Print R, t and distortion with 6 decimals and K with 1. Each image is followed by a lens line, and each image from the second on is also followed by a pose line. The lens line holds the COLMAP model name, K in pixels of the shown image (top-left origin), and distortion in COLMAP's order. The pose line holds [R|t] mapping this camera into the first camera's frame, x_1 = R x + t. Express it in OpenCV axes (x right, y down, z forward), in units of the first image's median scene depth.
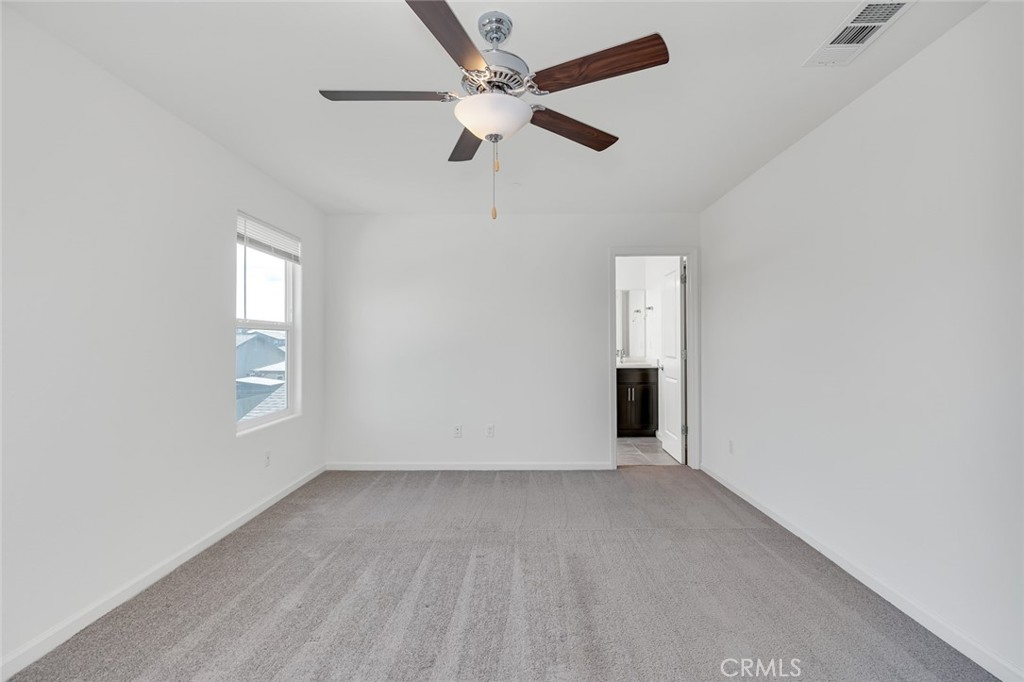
lens RADIAL K [[463.0, 0, 522.8], [0, 463.0, 339.7], [0, 0, 1]] dist [-0.003140, 0.000008]
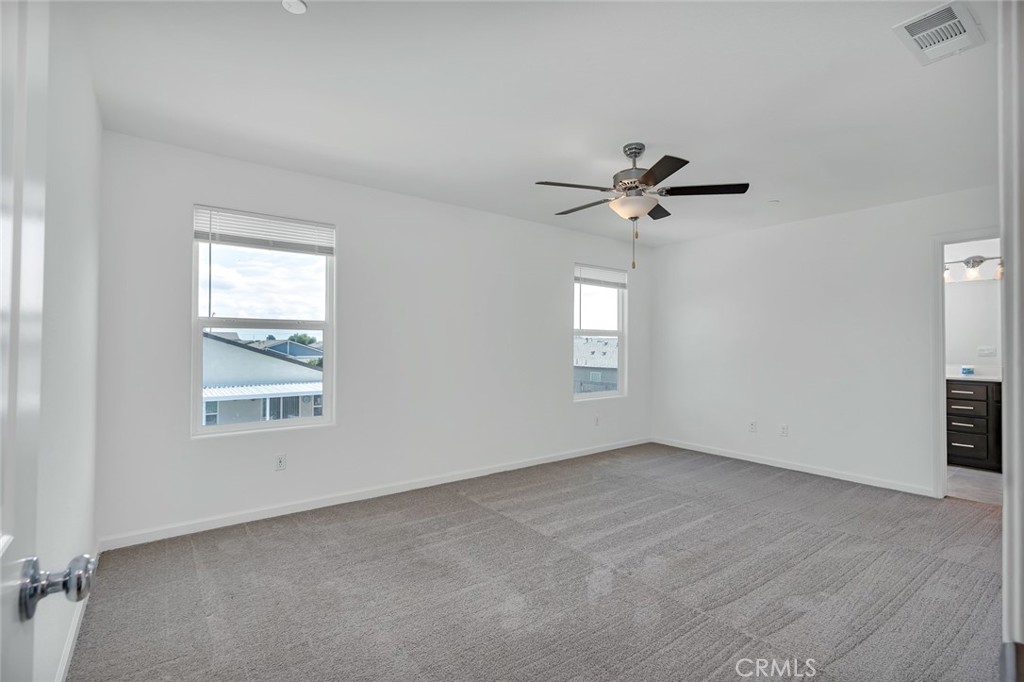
lens RADIAL K [[474.2, 0, 514.3], [0, 474.2, 327.6], [0, 0, 1]] dist [-0.001271, 0.000818]
pose [[0.614569, -0.019098, -0.788632, 0.605599], [-0.005092, 0.999590, -0.028175, -0.002407], [0.788847, 0.021331, 0.614220, -0.211909]]
